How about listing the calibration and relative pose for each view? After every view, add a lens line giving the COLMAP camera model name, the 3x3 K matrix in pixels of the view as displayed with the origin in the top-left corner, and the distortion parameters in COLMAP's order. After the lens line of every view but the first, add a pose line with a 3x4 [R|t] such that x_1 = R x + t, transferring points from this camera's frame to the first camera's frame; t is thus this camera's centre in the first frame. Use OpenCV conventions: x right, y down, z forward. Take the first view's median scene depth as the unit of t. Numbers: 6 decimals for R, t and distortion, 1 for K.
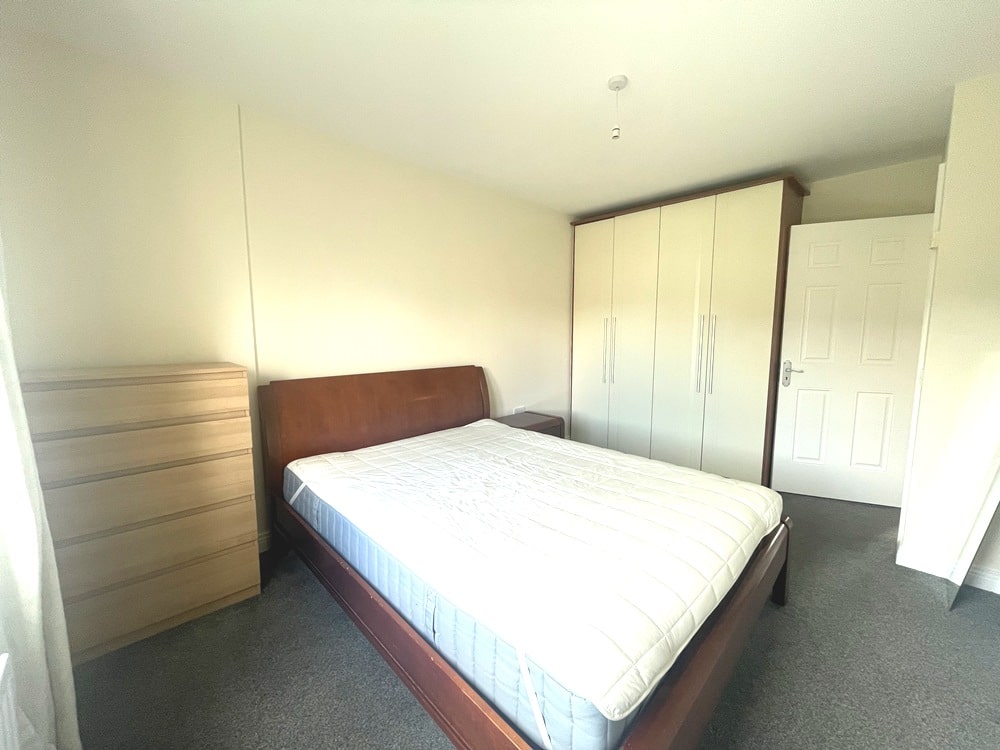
lens RADIAL K [[405.8, 0, 502.1], [0, 405.8, 373.1], [0, 0, 1]] dist [-0.002366, -0.000571]
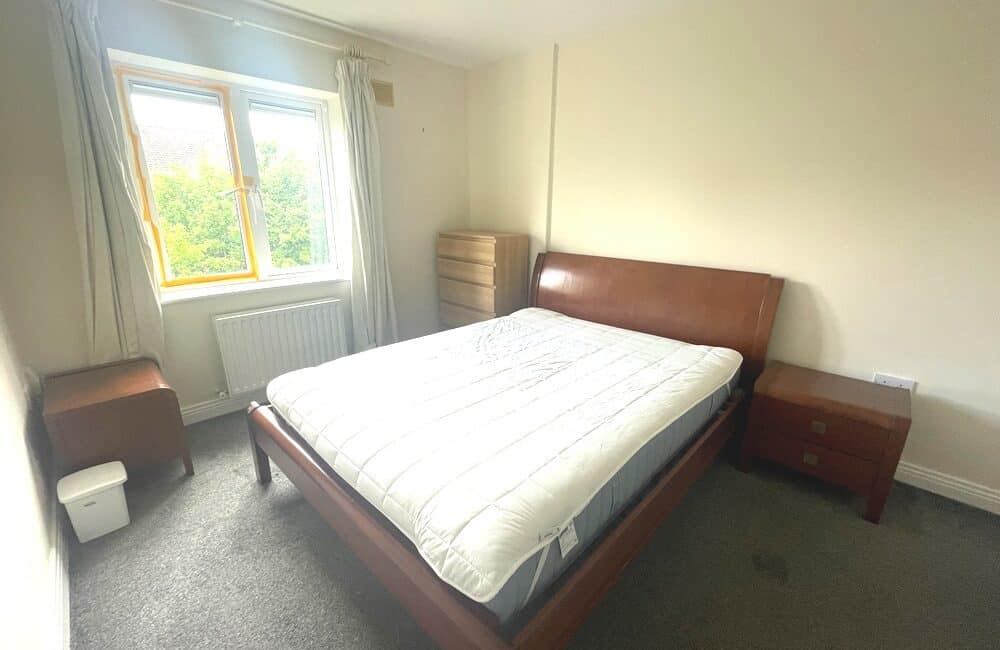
lens RADIAL K [[408.3, 0, 502.2], [0, 408.3, 324.0], [0, 0, 1]] dist [-0.004655, 0.001092]
pose [[0.037824, 0.284794, -0.957842, 0.838452], [-0.119830, 0.952904, 0.278593, -0.112648], [0.992074, 0.104240, 0.070169, 0.735024]]
